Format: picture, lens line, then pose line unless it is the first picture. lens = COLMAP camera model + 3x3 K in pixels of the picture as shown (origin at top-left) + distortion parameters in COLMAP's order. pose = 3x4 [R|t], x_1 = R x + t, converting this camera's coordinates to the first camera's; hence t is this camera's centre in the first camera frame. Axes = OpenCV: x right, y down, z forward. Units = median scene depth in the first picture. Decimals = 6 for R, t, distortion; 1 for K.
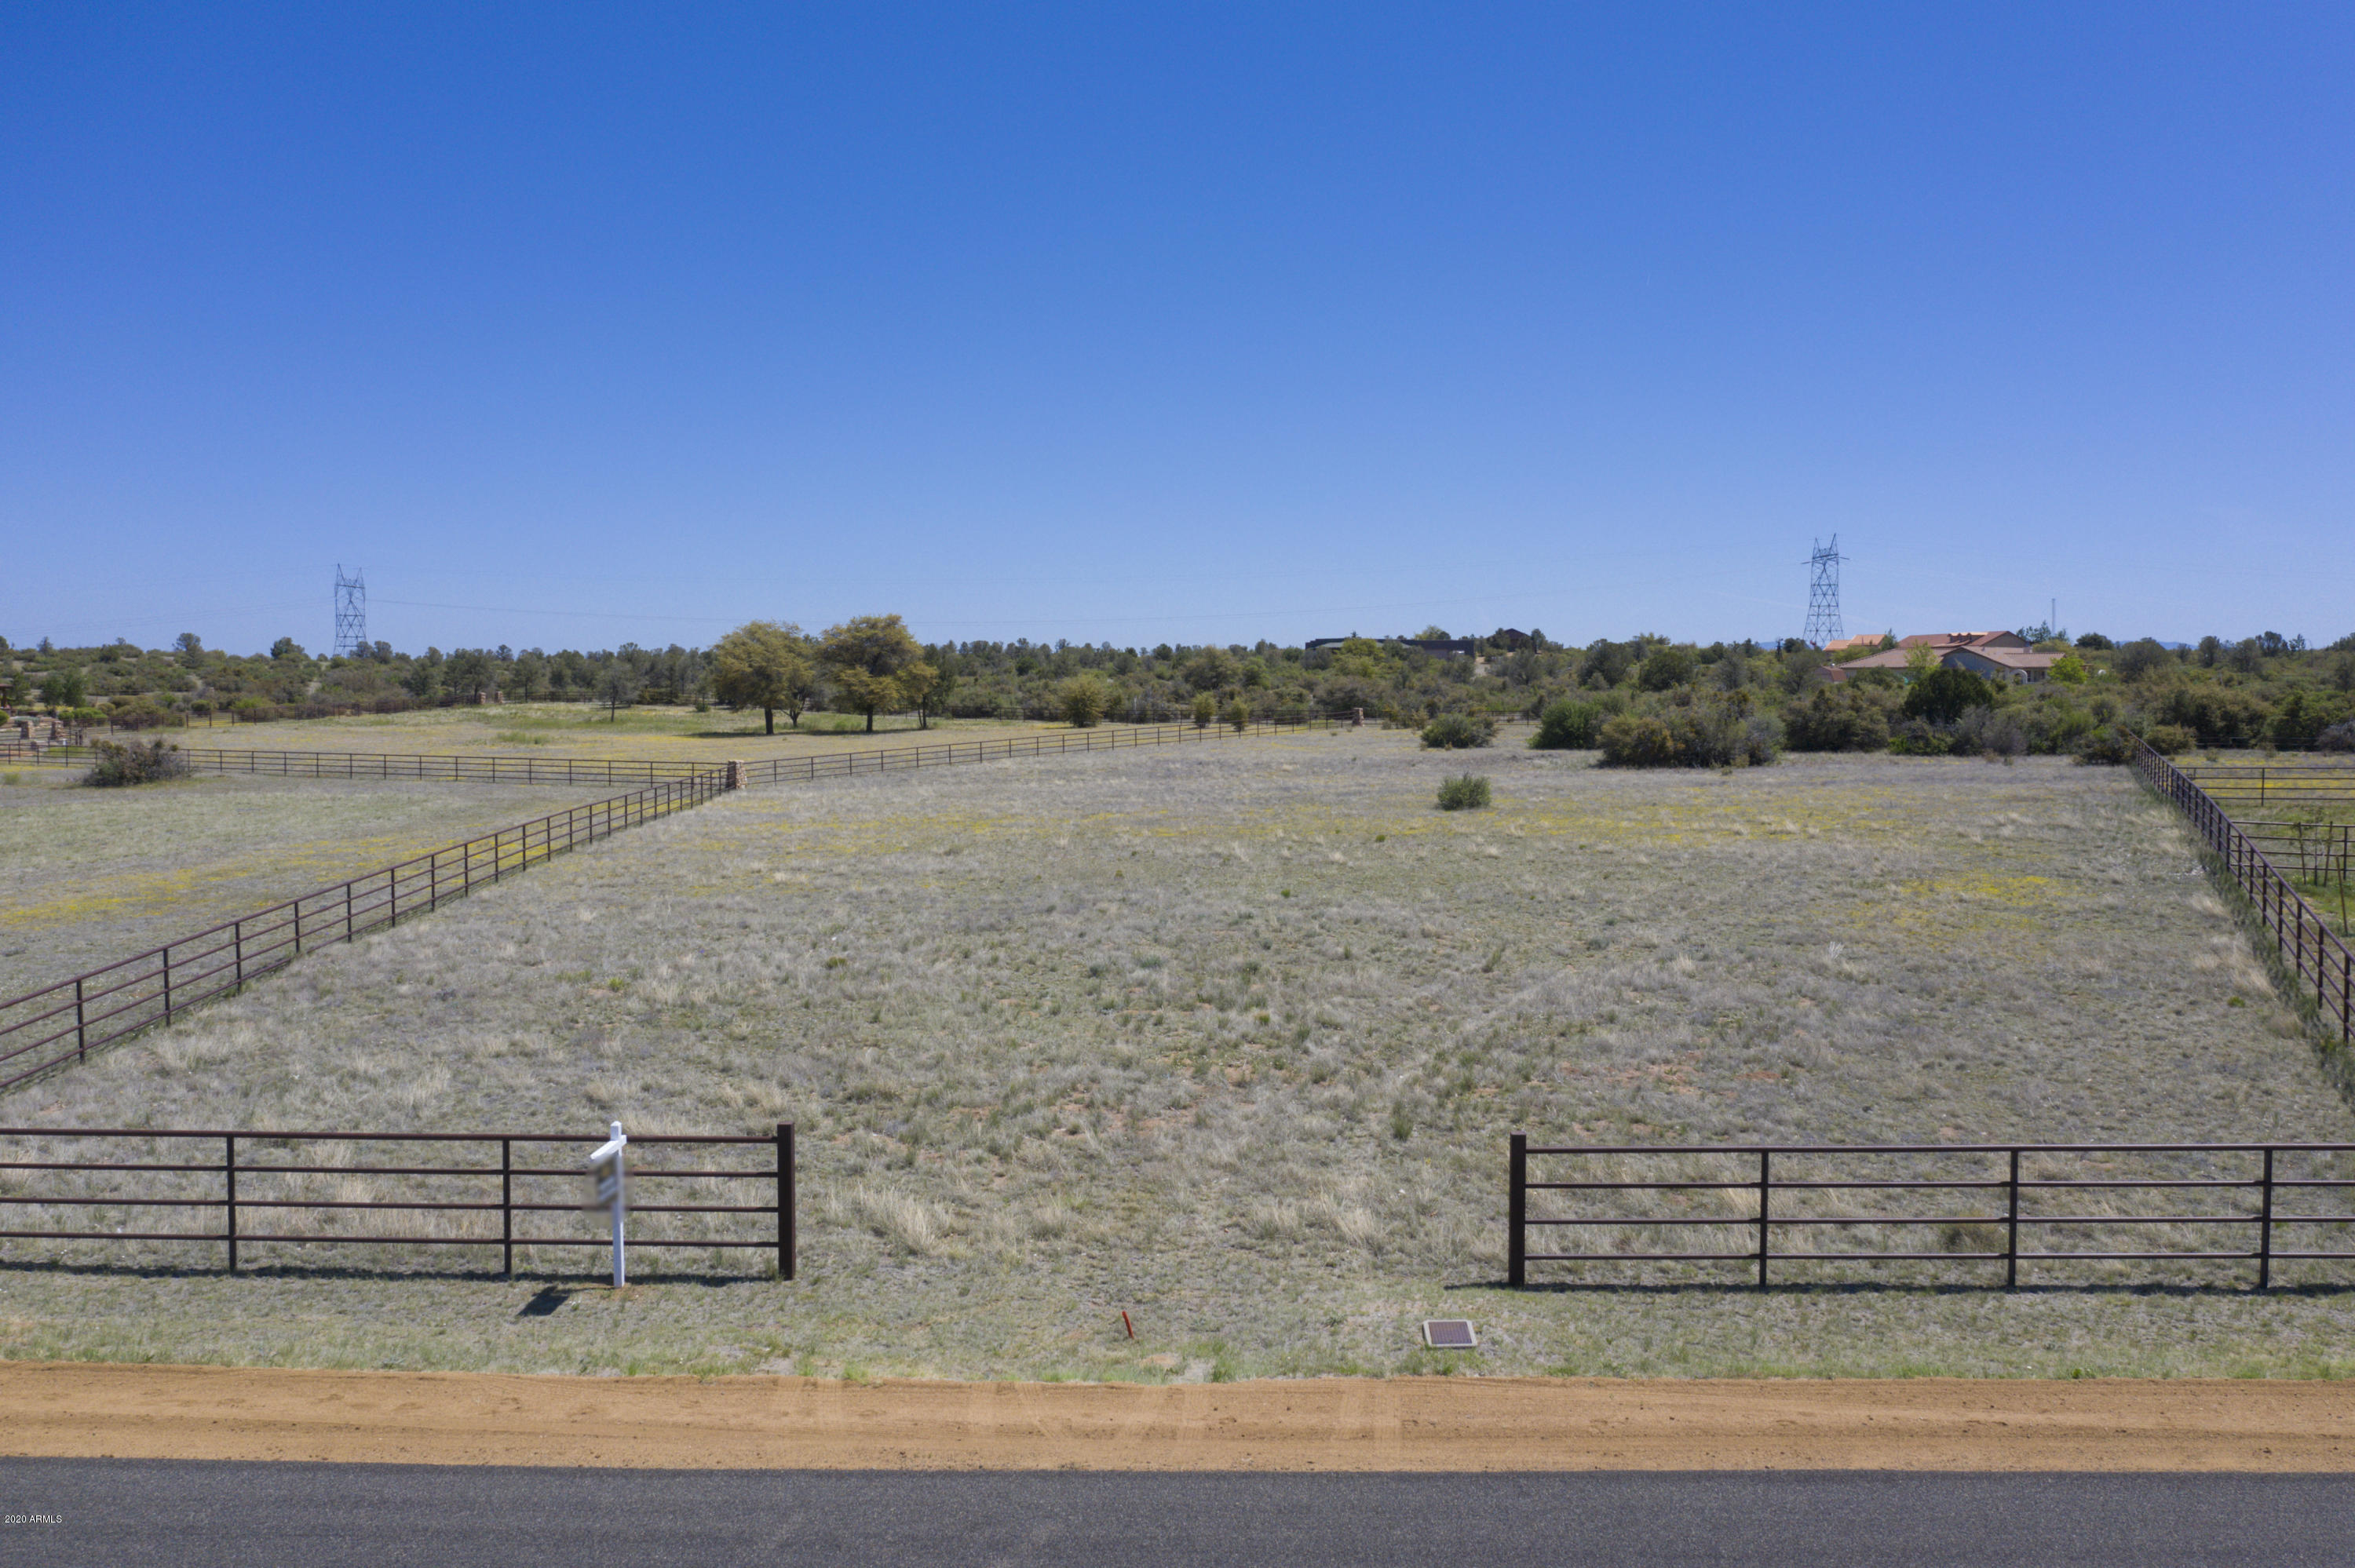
lens RADIAL K [[1861.7, 0, 1168.4], [0, 1861.7, 782.5], [0, 0, 1]] dist [-0.012148, 0.004800]
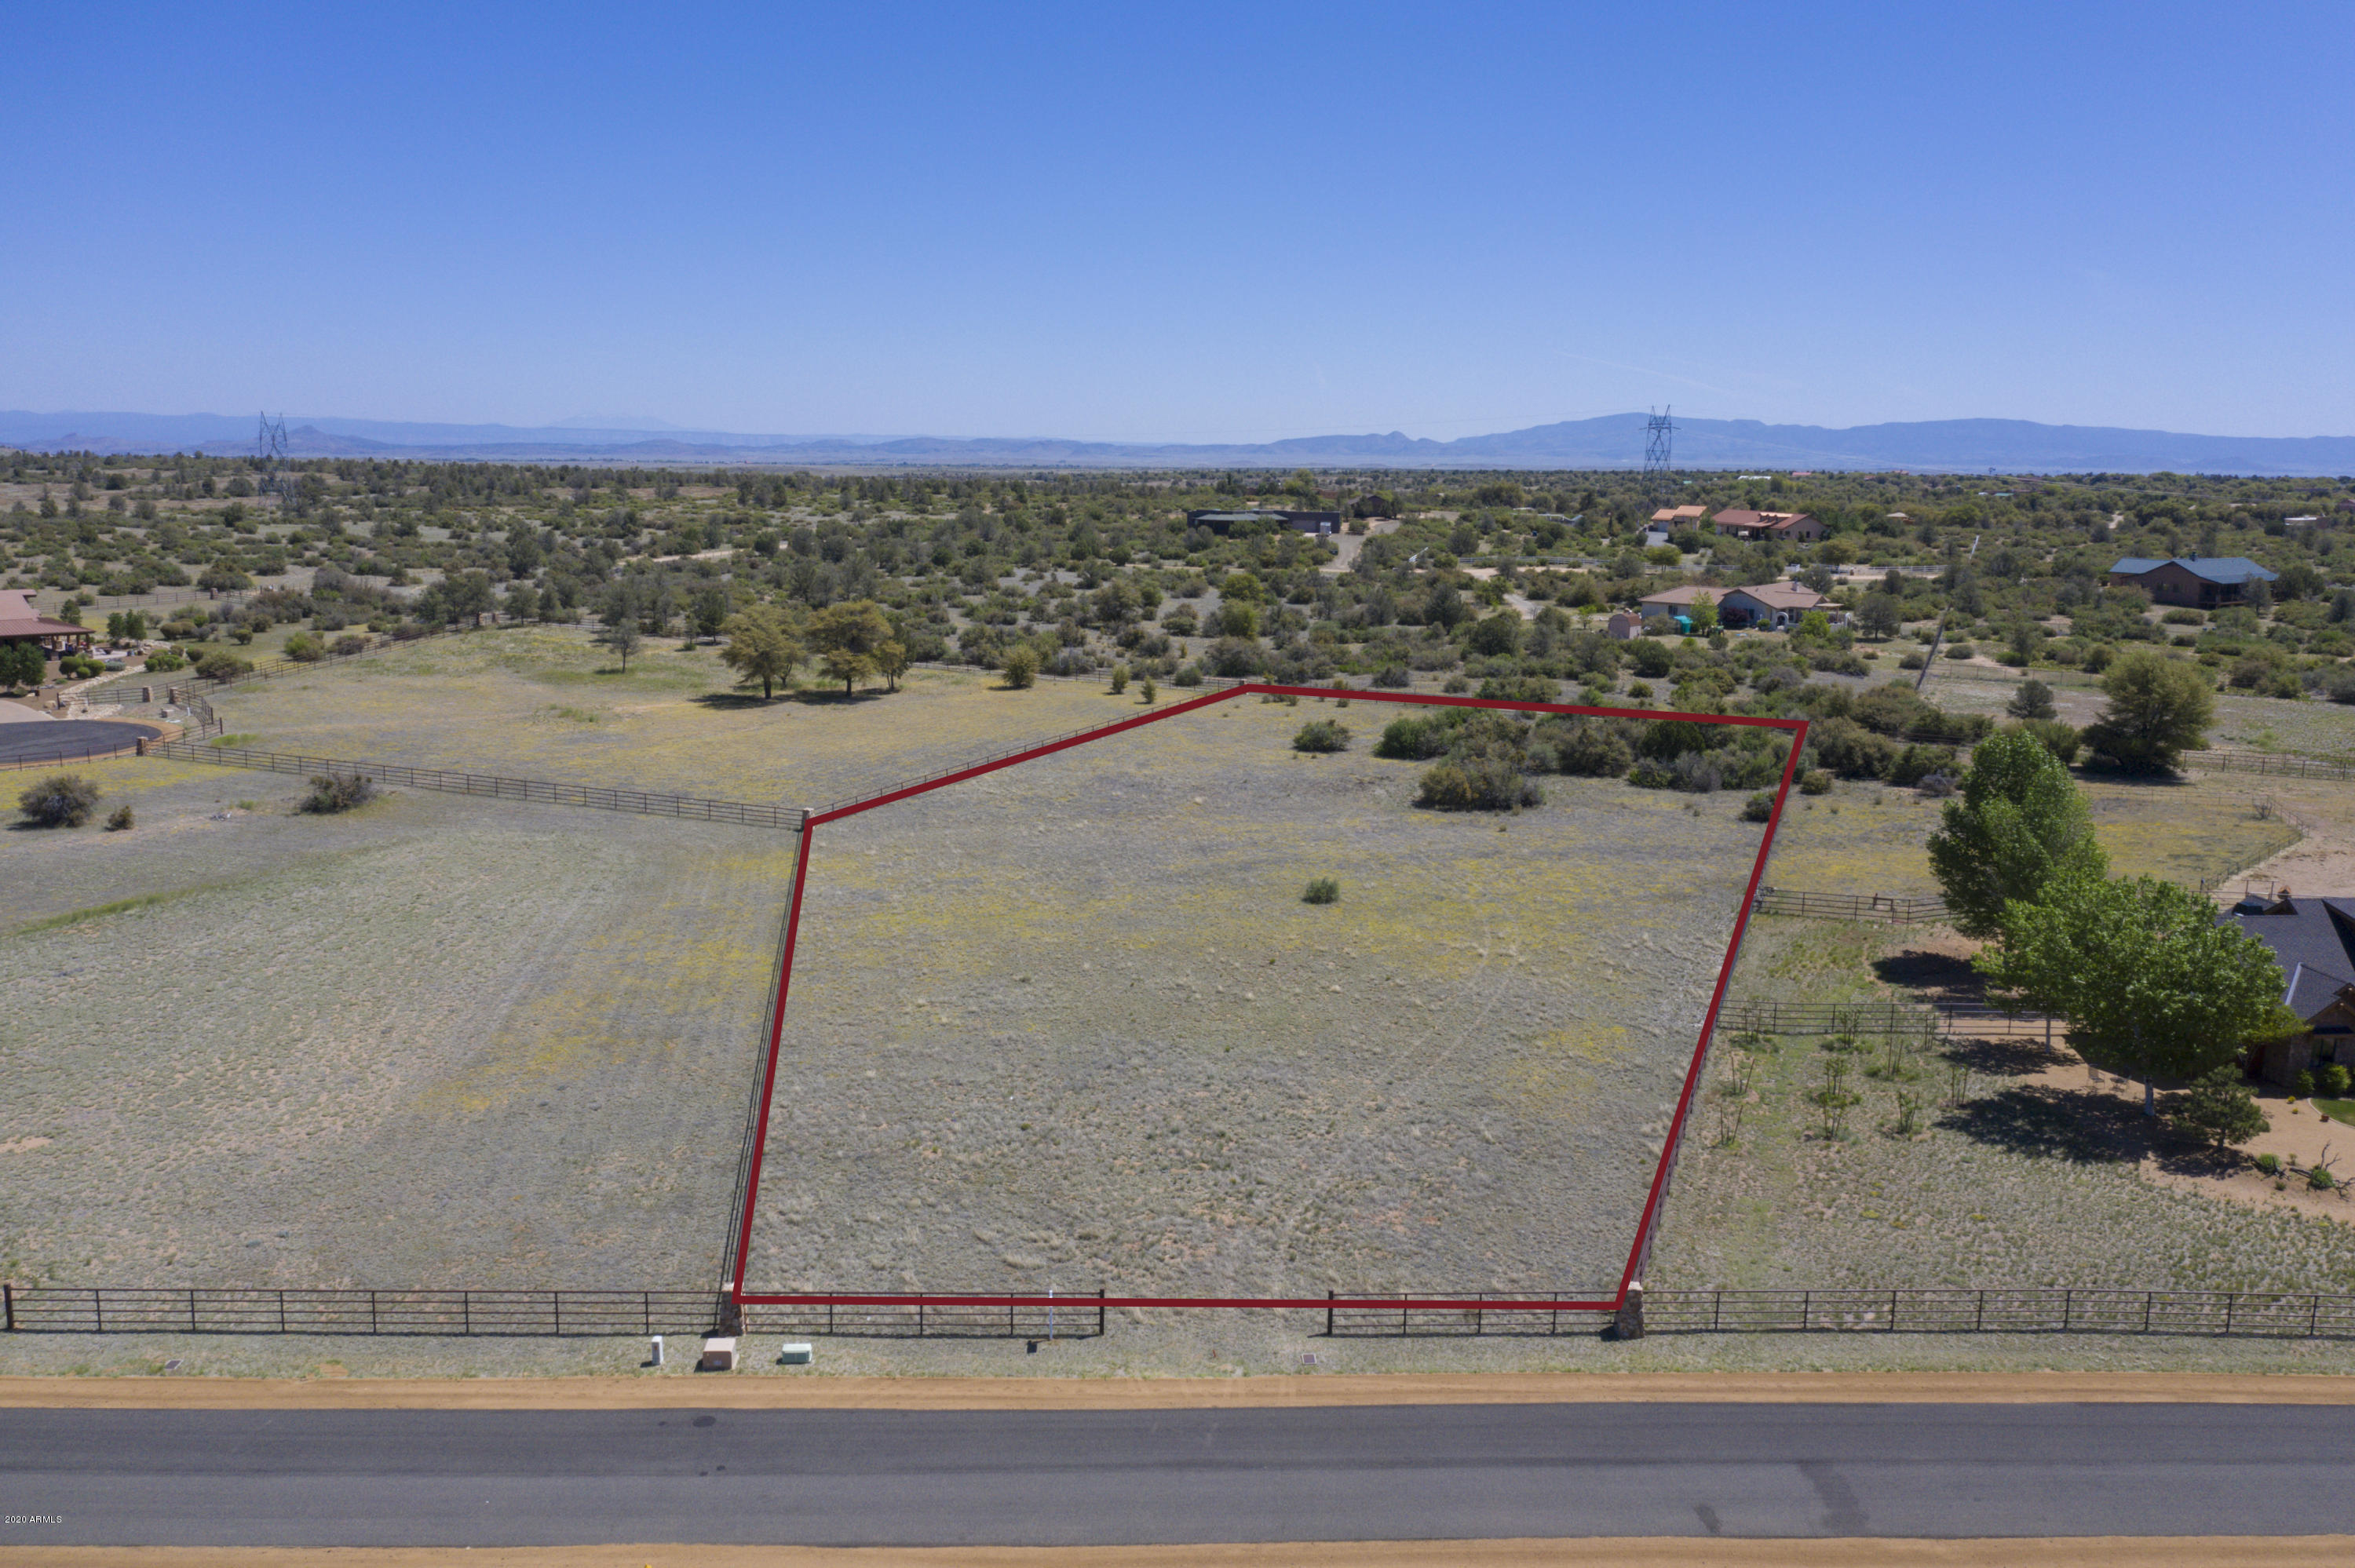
lens RADIAL K [[1861.7, 0, 1183.8], [0, 1861.7, 784.3], [0, 0, 1]] dist [-0.012148, 0.004800]
pose [[0.996666, 0.005060, 0.081429, -0.326692], [-0.015360, 0.991866, 0.126358, -1.060110], [-0.080127, -0.127188, 0.988637, -2.012367]]
